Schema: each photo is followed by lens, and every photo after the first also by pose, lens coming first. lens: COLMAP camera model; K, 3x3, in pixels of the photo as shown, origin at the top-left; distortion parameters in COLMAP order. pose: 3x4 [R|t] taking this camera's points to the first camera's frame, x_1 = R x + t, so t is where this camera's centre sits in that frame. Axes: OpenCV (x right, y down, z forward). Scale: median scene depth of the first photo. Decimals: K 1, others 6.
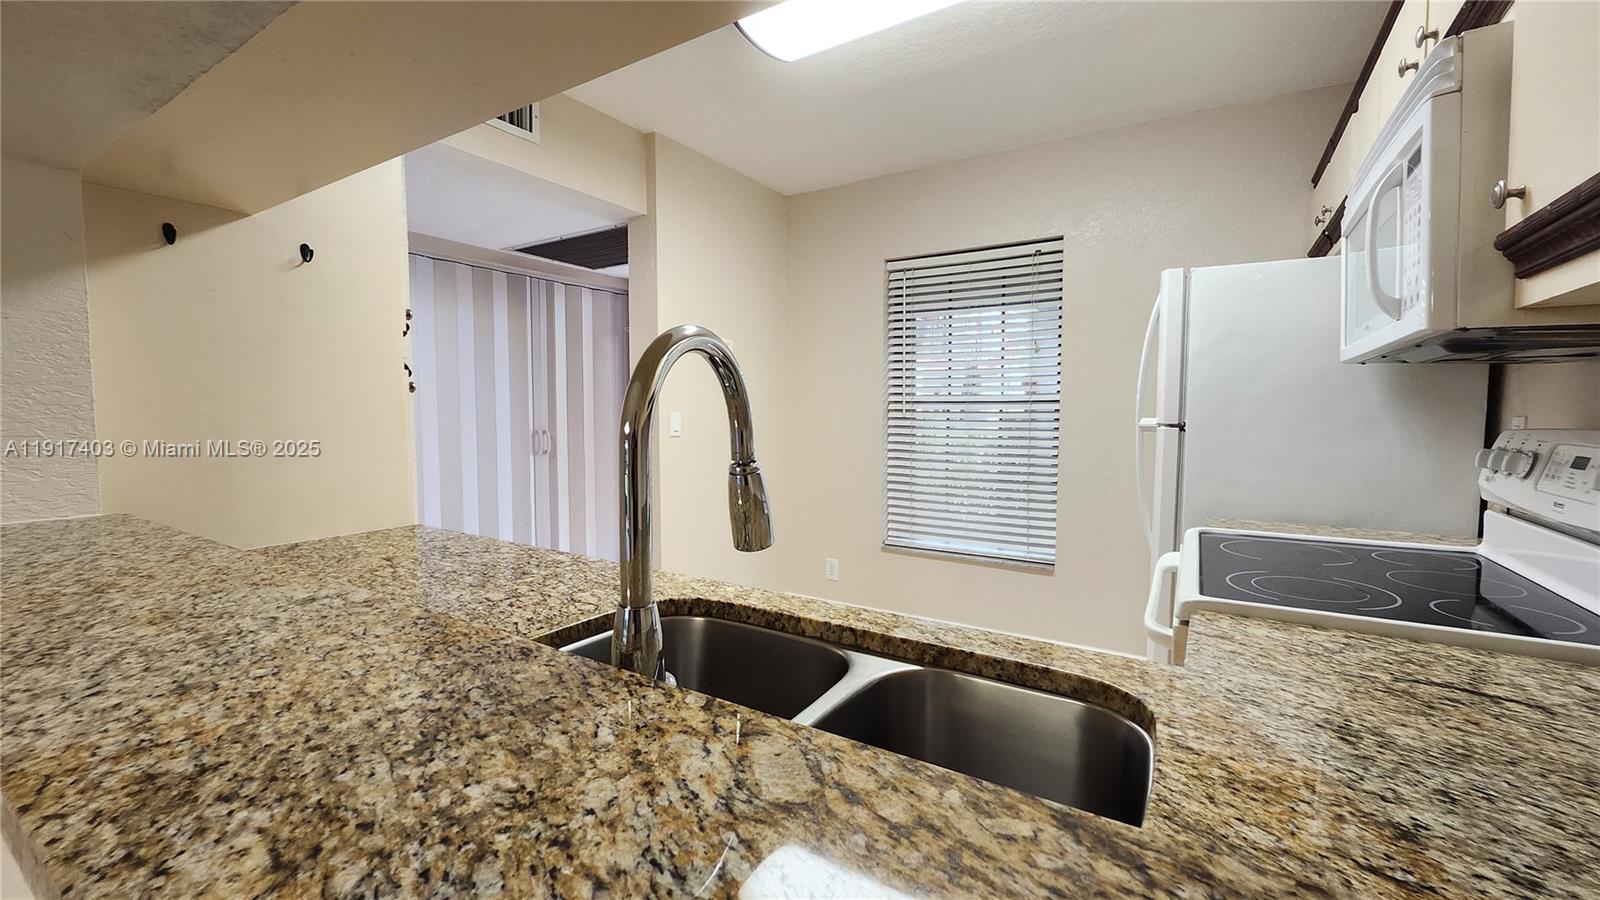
lens RADIAL K [[654.7, 0, 802.2], [0, 654.7, 445.3], [0, 0, 1]] dist [0.001348, 0.000171]
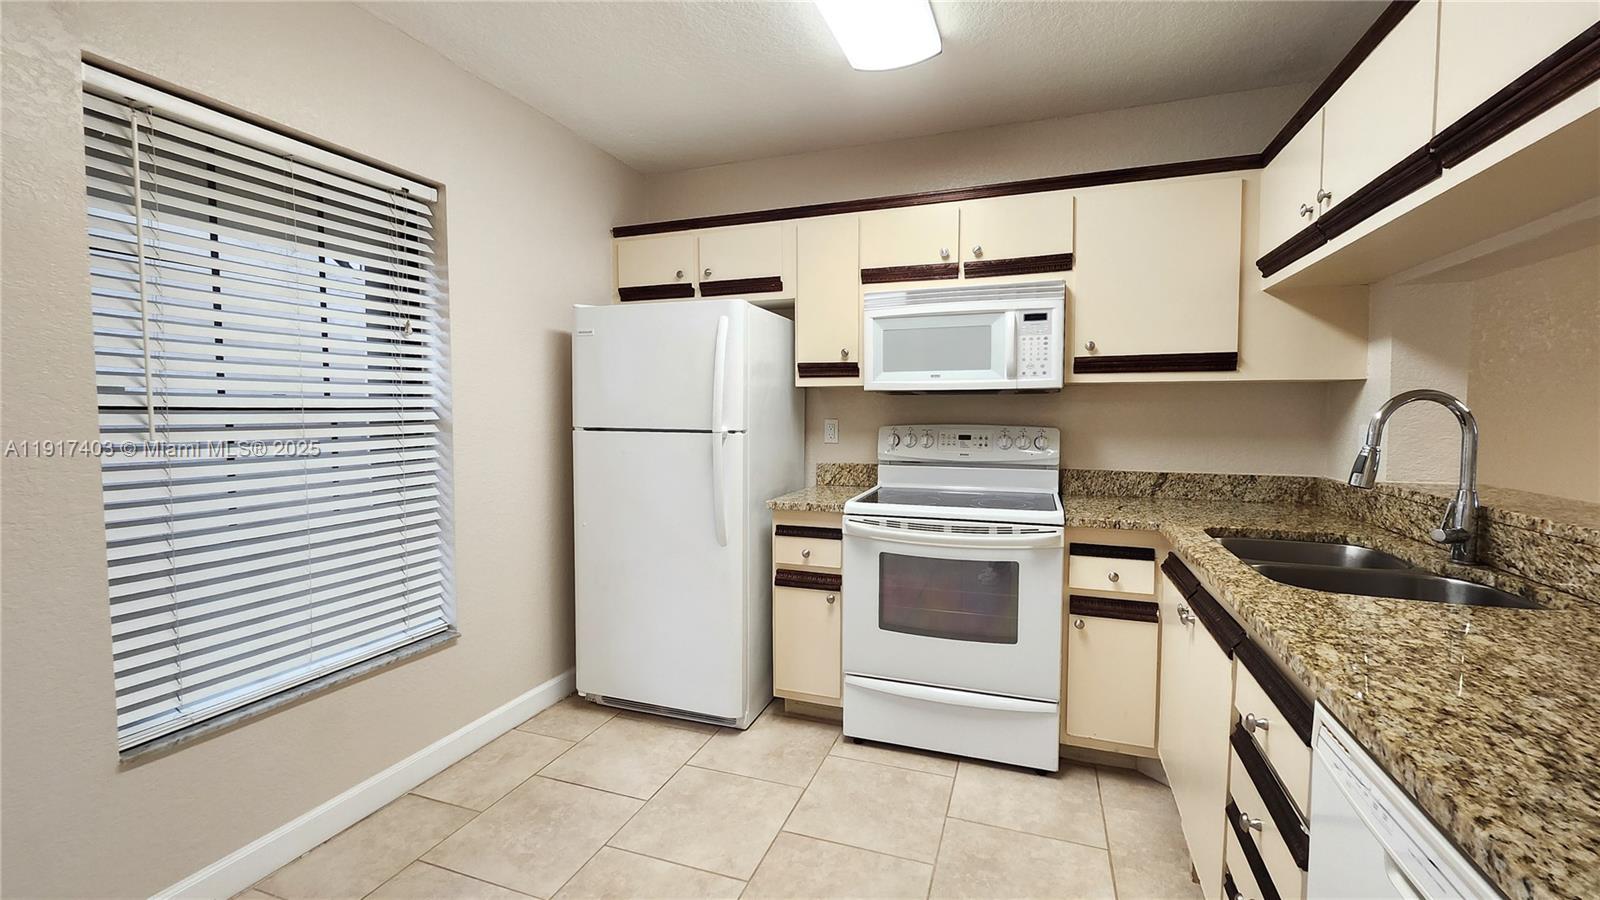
lens RADIAL K [[654.7, 0, 806.2], [0, 654.7, 442.8], [0, 0, 1]] dist [0.001348, 0.000171]
pose [[-0.208180, -0.053191, 0.976643, -0.400399], [0.053916, 0.996378, 0.065759, -0.053985], [-0.976603, 0.066346, -0.204558, 0.725881]]
